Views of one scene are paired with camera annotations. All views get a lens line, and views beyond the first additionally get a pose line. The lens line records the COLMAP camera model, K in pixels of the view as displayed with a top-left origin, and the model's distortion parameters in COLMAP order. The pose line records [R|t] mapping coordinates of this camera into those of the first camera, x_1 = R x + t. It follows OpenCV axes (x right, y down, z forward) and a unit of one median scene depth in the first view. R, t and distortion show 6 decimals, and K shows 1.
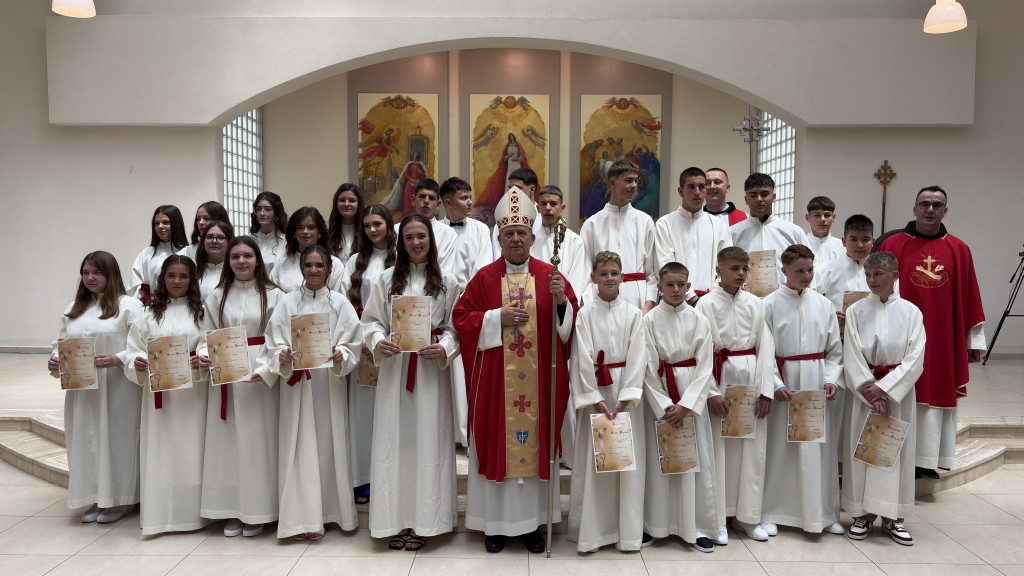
lens RADIAL K [[818.0, 0, 512.0], [0, 818.0, 288.0], [0, 0, 1]] dist [0.070064, -0.000175]
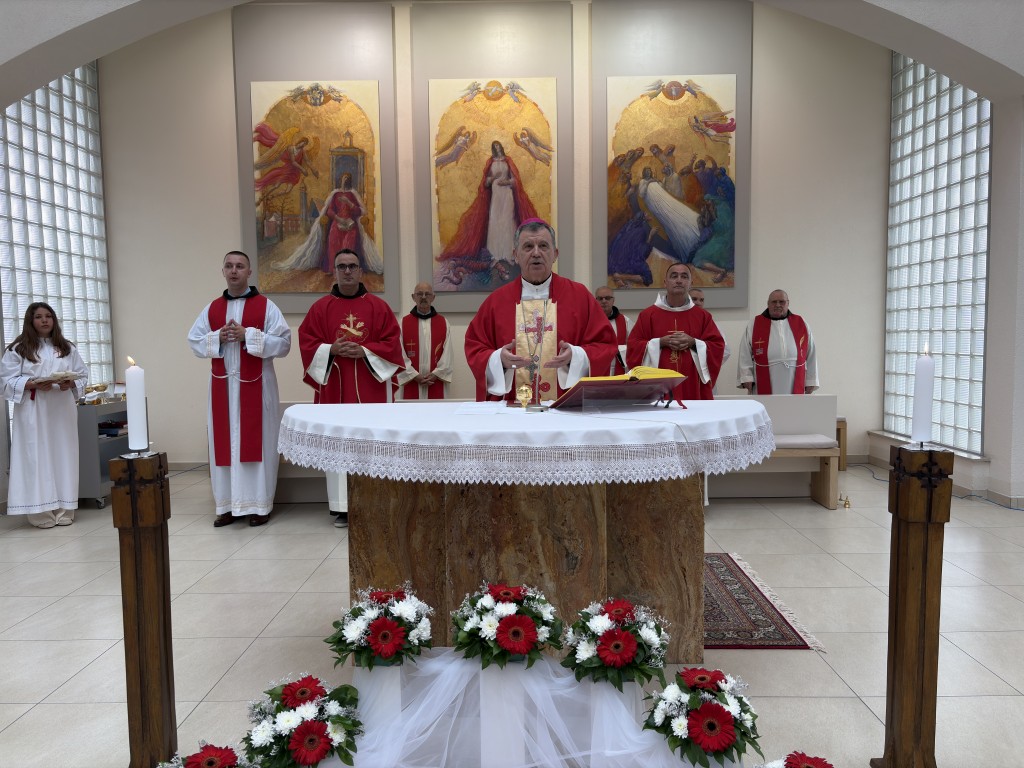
lens RADIAL K [[779.2, 0, 512.0], [0, 779.2, 384.0], [0, 0, 1]] dist [0.005066, -0.000253]
pose [[0.999825, -0.018640, 0.001354, 0.006734], [0.018615, 0.999690, 0.016525, -0.013076], [-0.001662, -0.016497, 0.999863, 0.403031]]
